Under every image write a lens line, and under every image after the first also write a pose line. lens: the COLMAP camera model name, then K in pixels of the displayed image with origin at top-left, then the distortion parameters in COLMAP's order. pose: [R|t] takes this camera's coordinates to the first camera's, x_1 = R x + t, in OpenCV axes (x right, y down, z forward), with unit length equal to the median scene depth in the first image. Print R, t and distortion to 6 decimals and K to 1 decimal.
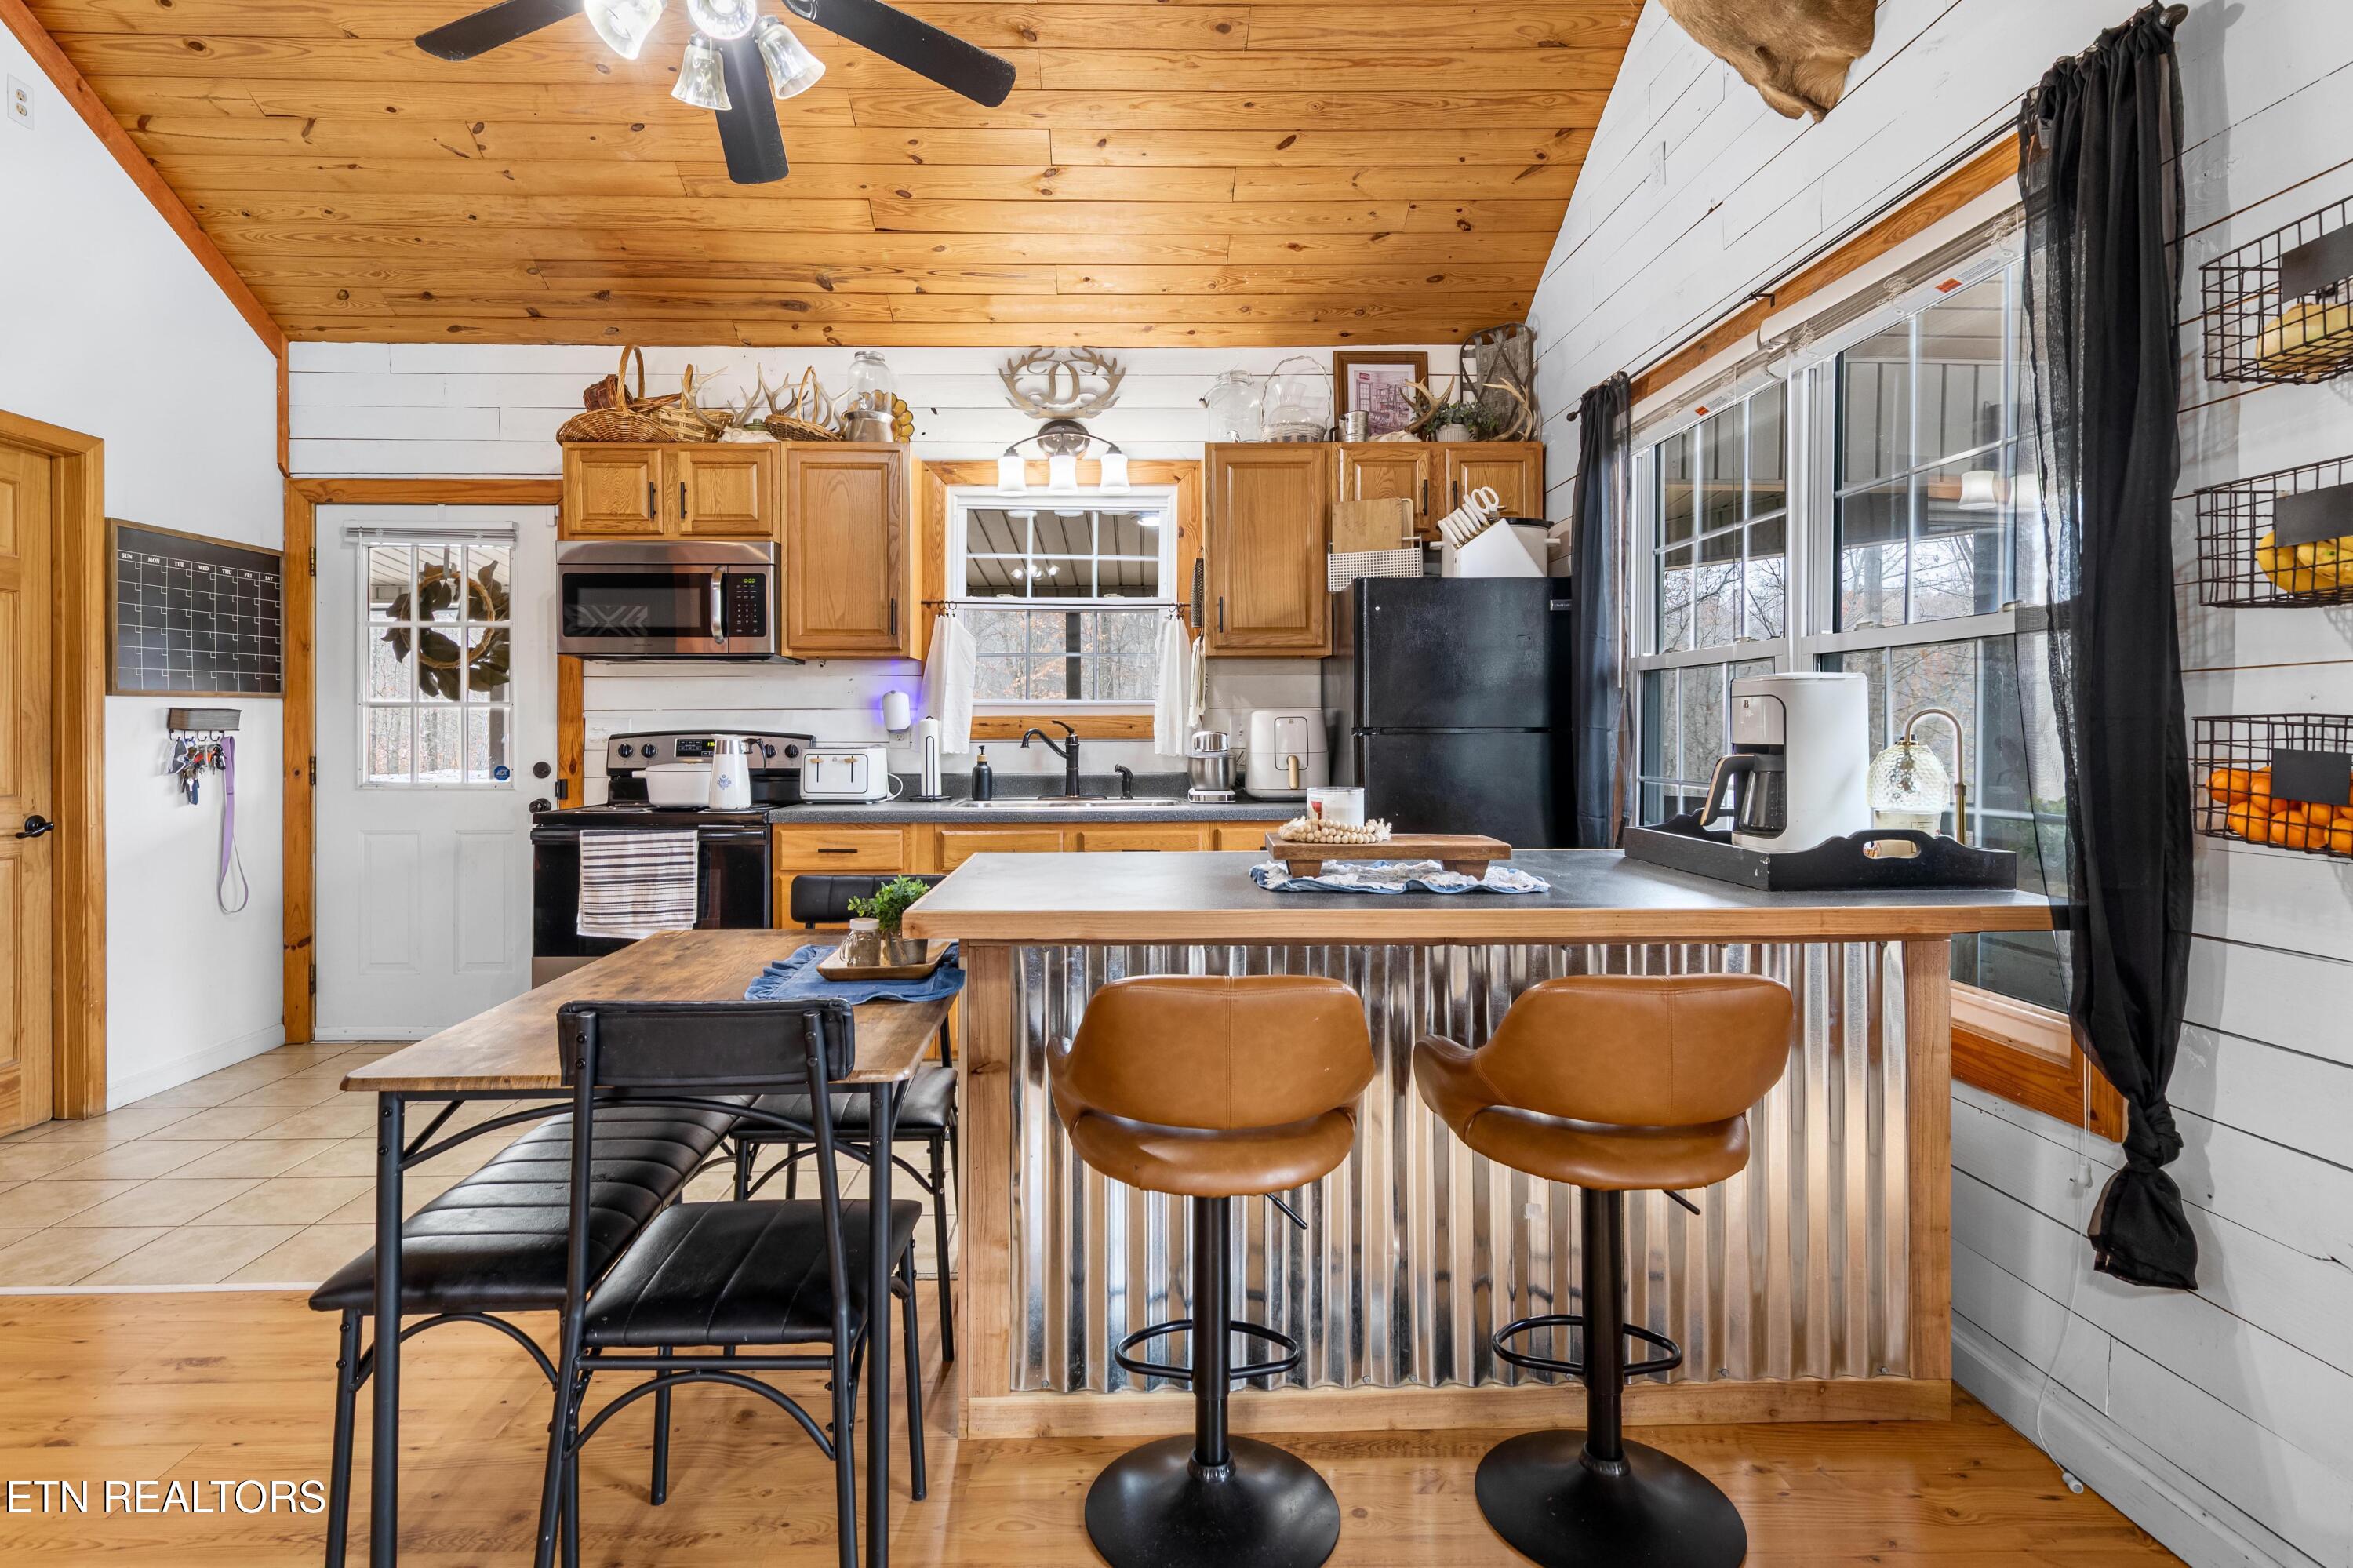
lens RADIAL K [[1191.2, 0, 1151.6], [0, 1191.2, 734.9], [0, 0, 1]] dist [0.005411, -0.001727]
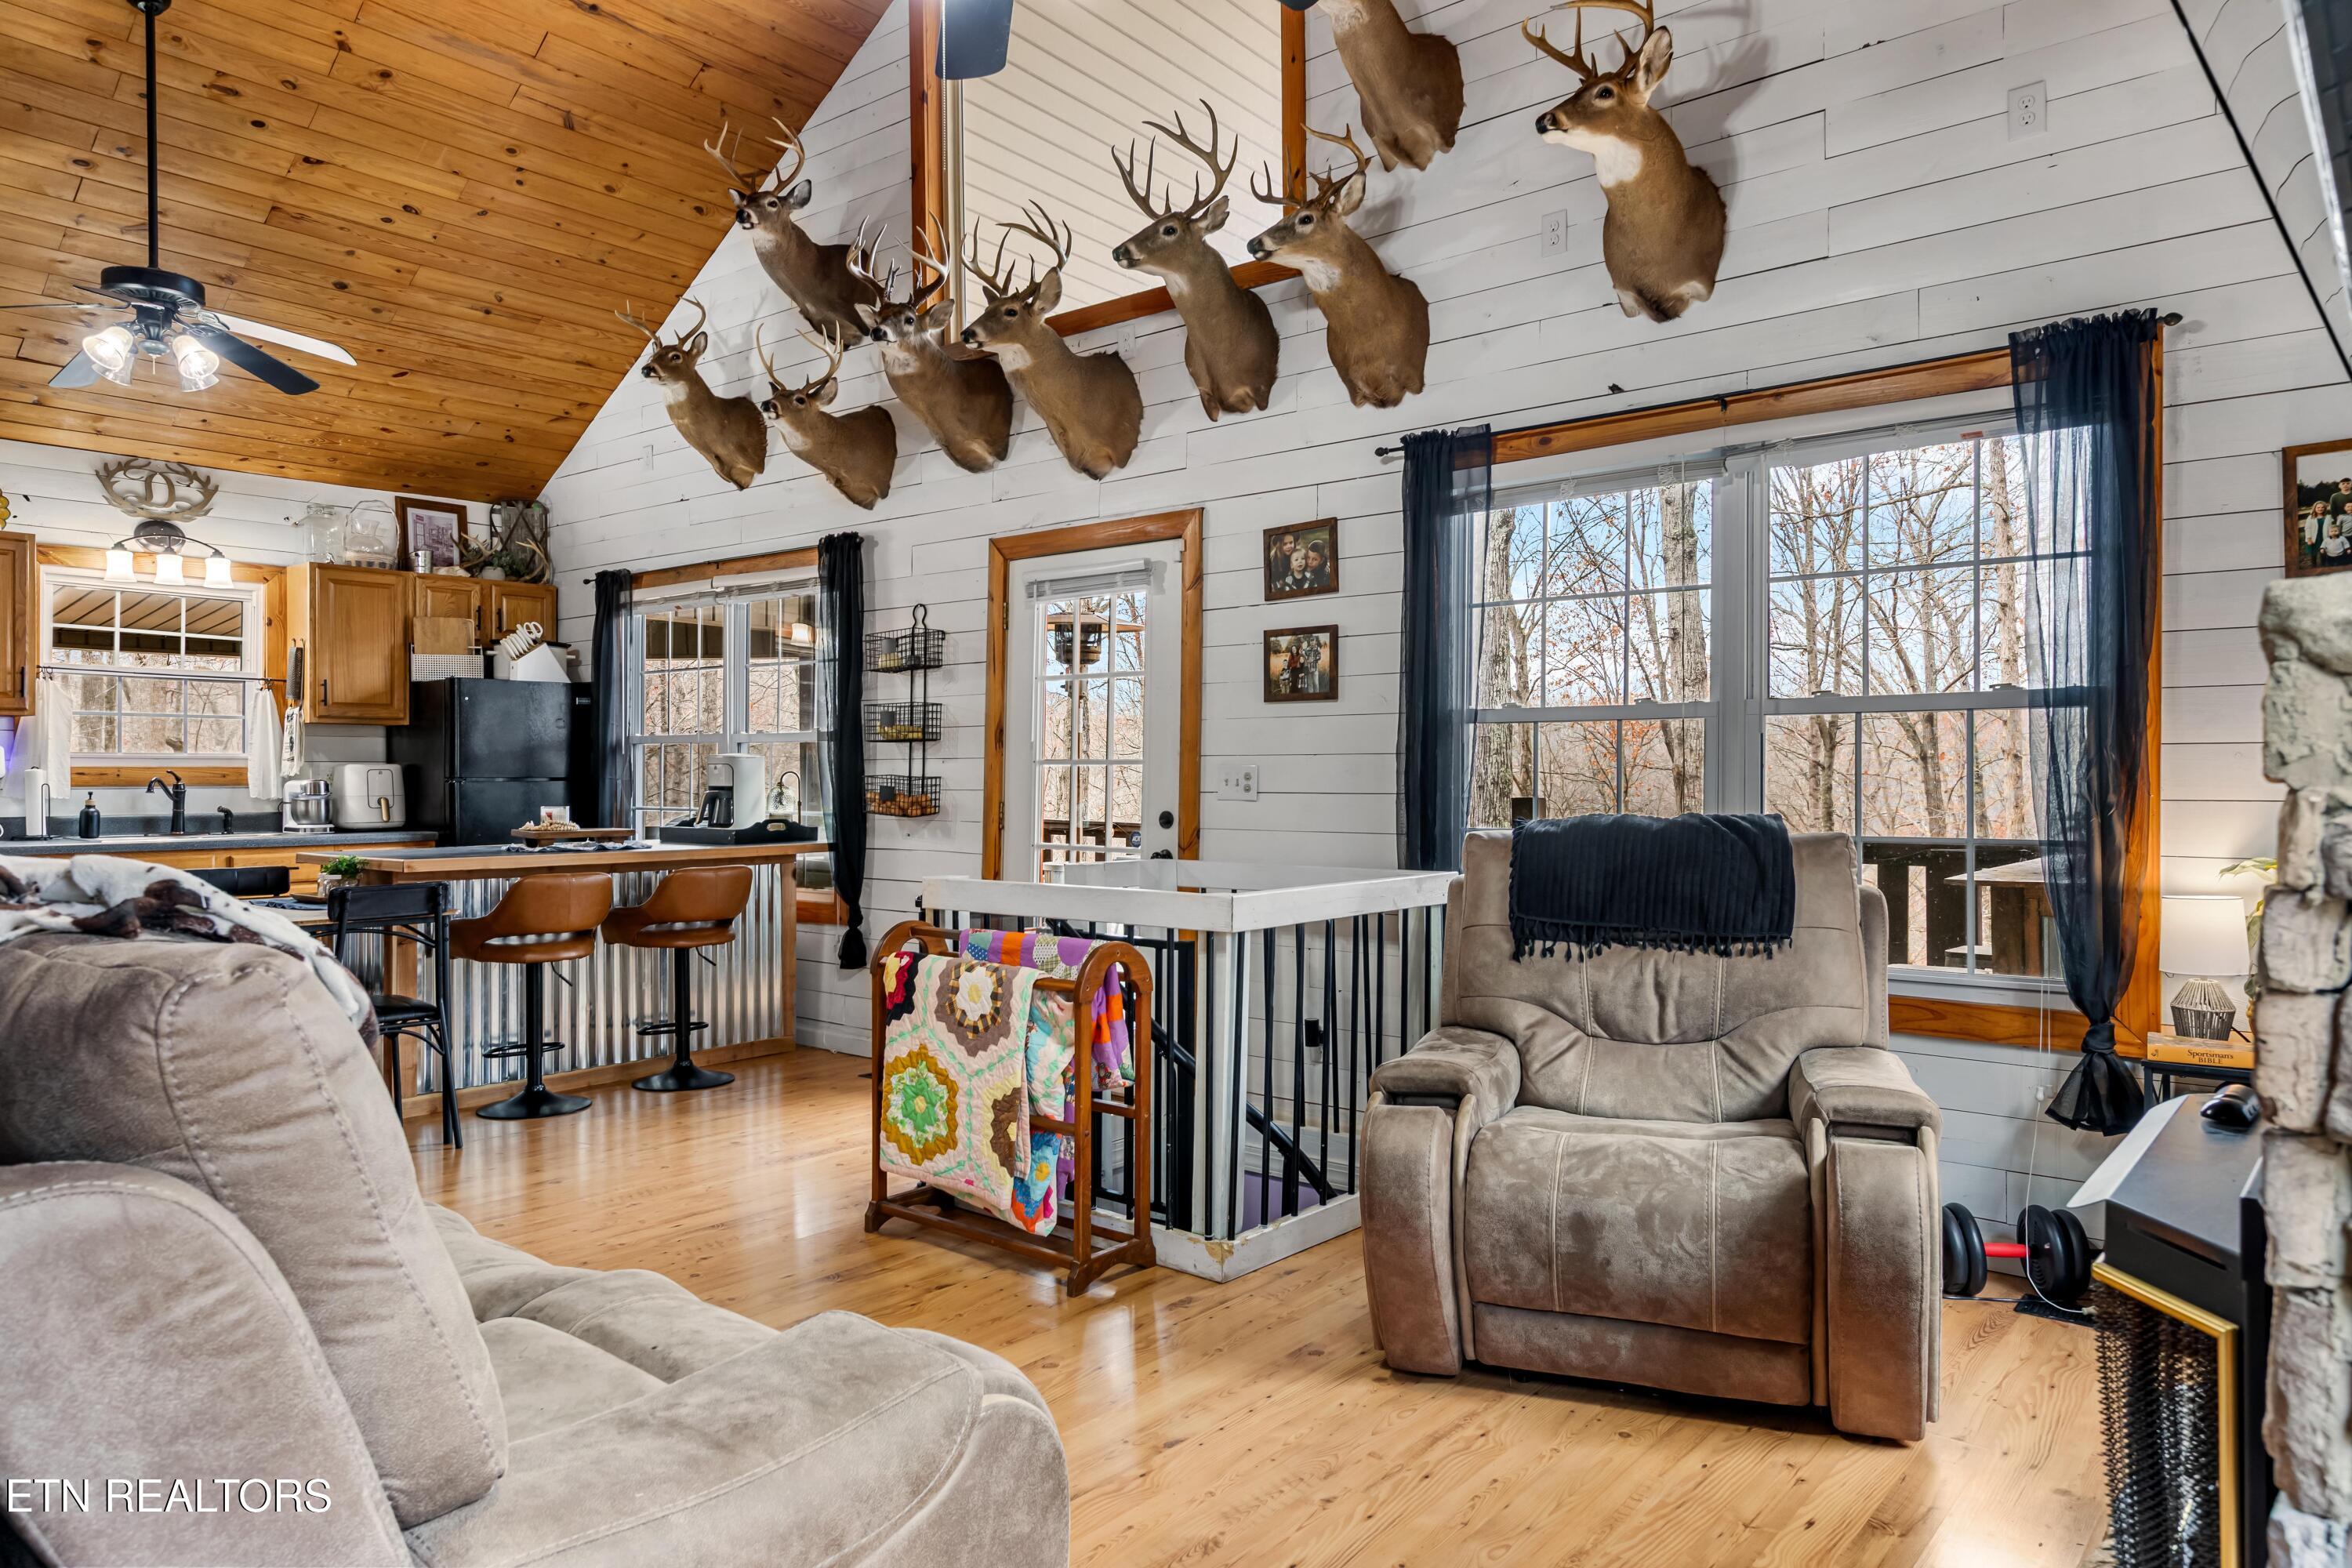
lens RADIAL K [[1487.3, 0, 1160.6], [0, 1487.3, 782.2], [0, 0, 1]] dist [0.009146, 0.001214]
pose [[0.661748, -0.000071, 0.749726, -0.575262], [0.001203, 0.999999, -0.000967, 0.002273], [-0.749725, 0.001542, 0.661747, -0.809426]]
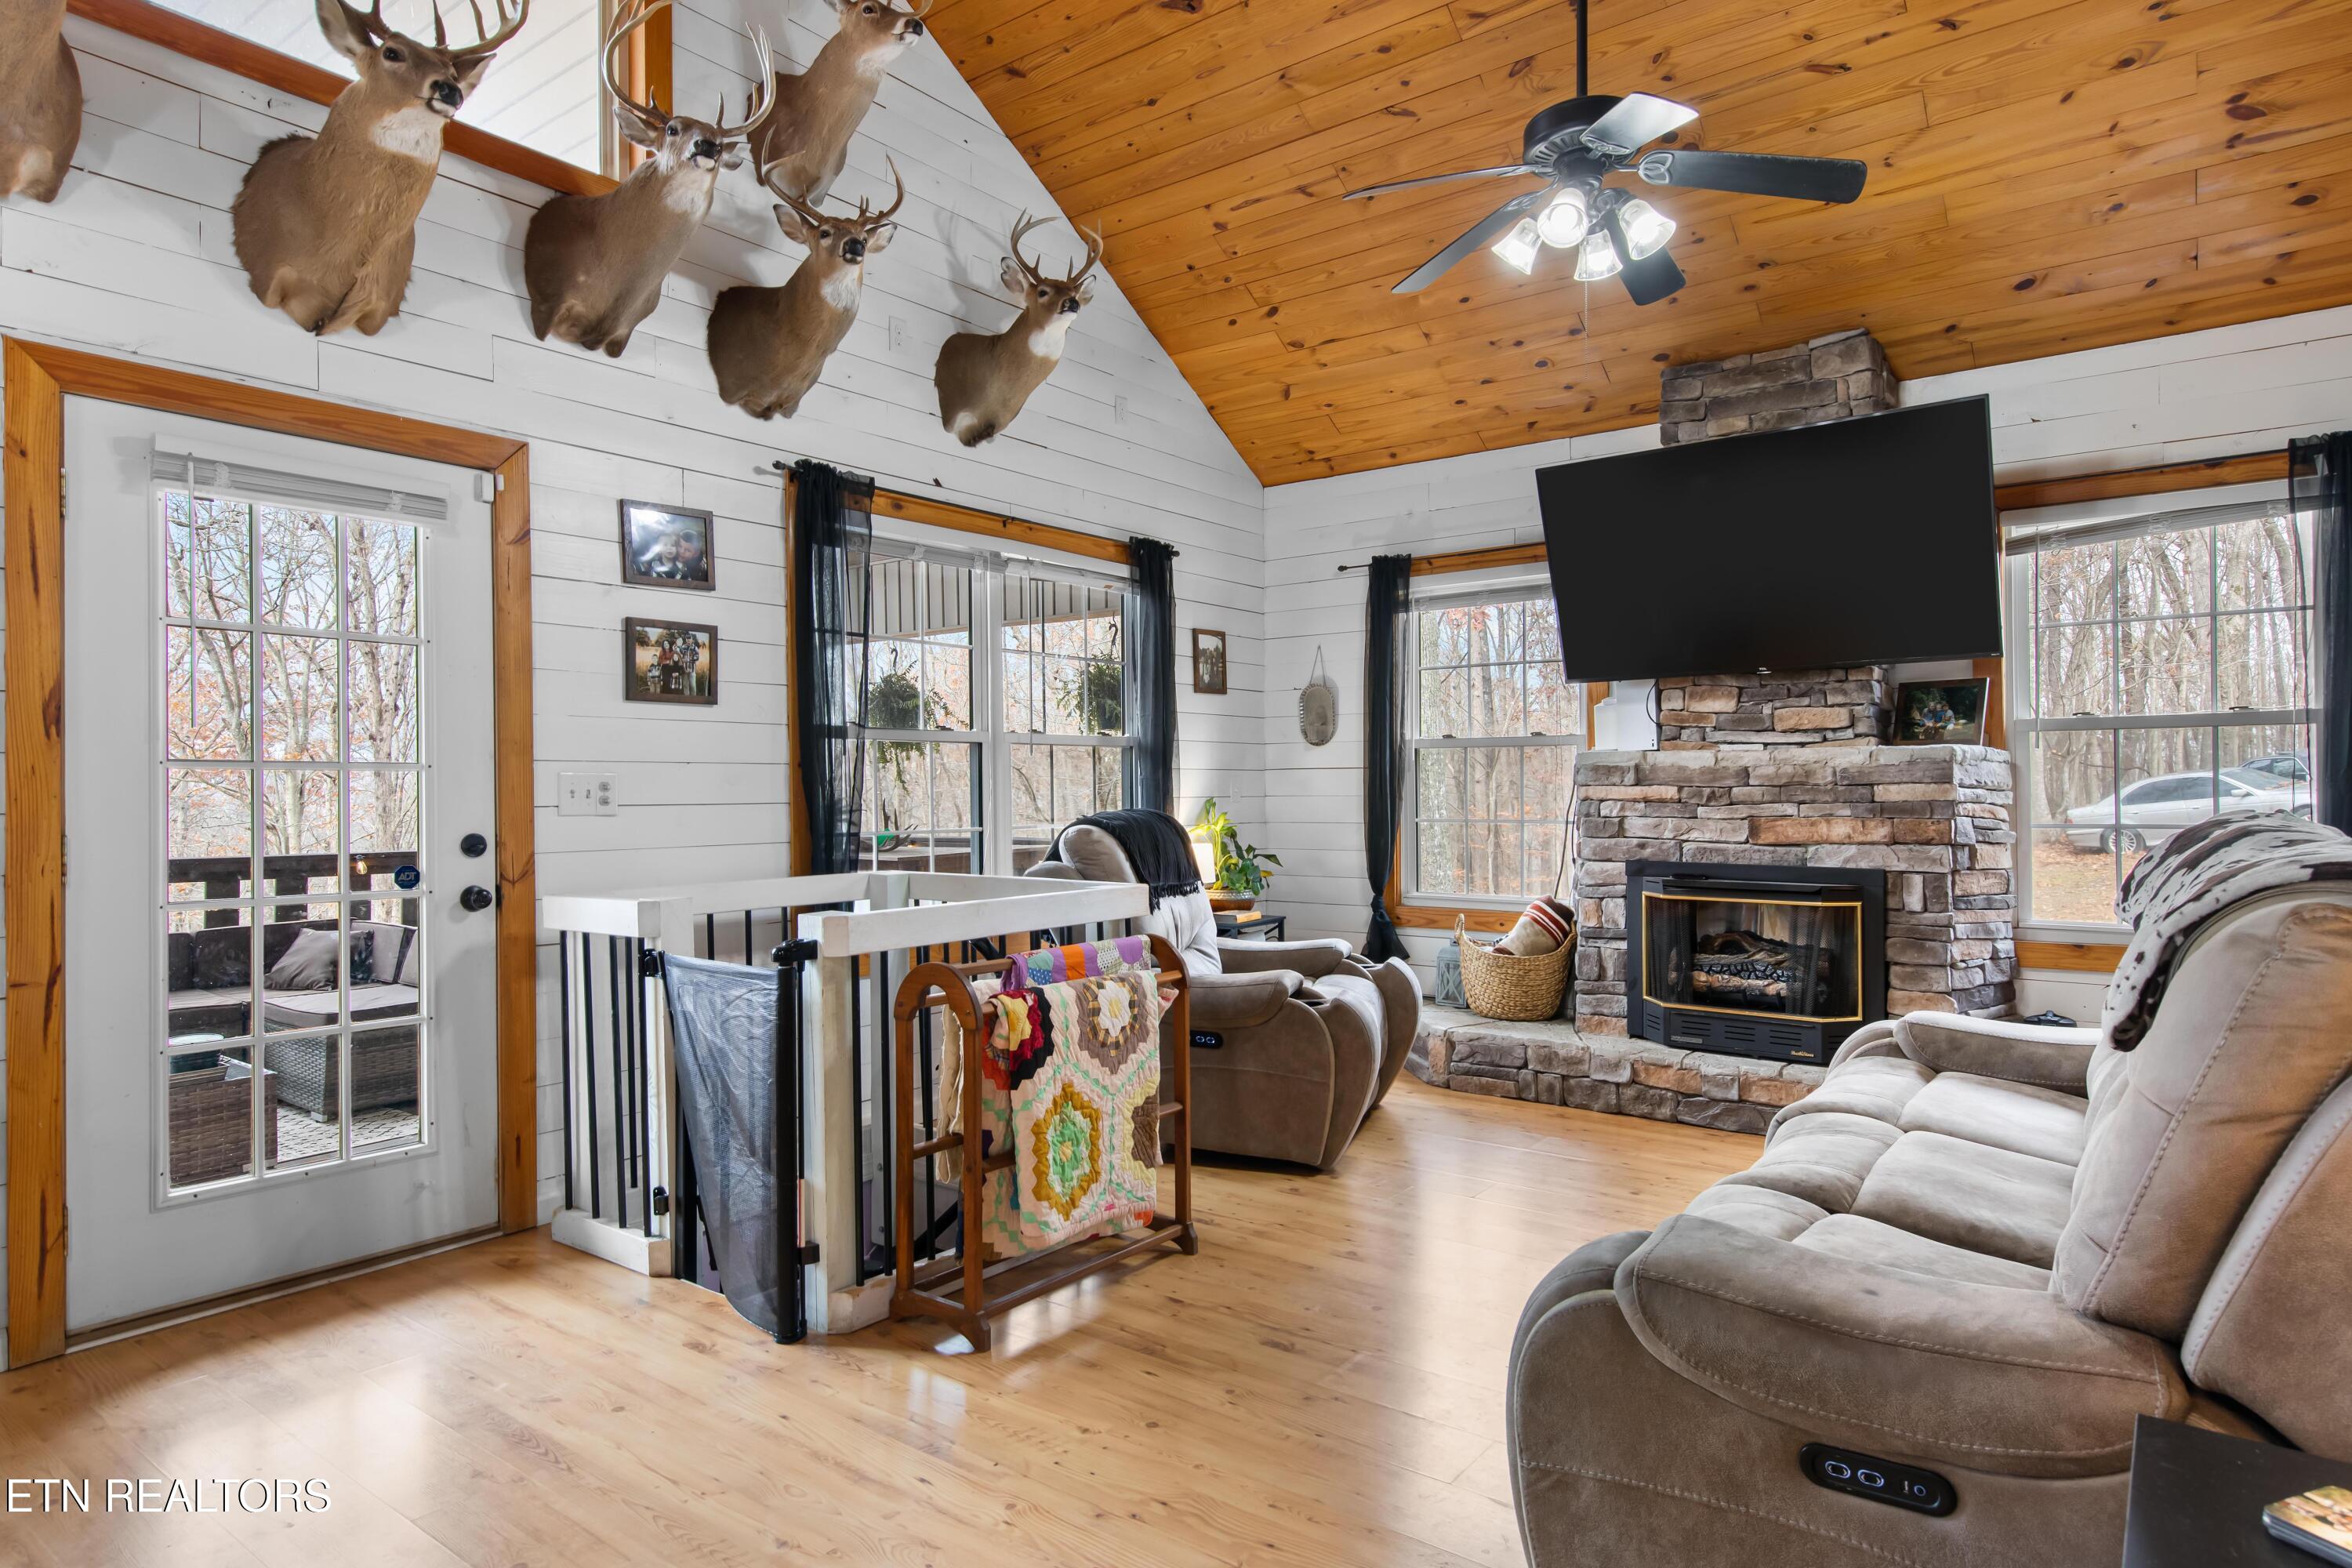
lens RADIAL K [[1333.8, 0, 1176.0], [0, 1333.8, 784.0], [0, 0, 1]] dist [0.006279, 0.000248]
pose [[-0.782835, 0.008492, 0.622171, -0.493871], [0.009602, 0.999953, -0.001567, -0.000162], [-0.622155, 0.004747, -0.782880, 0.387573]]
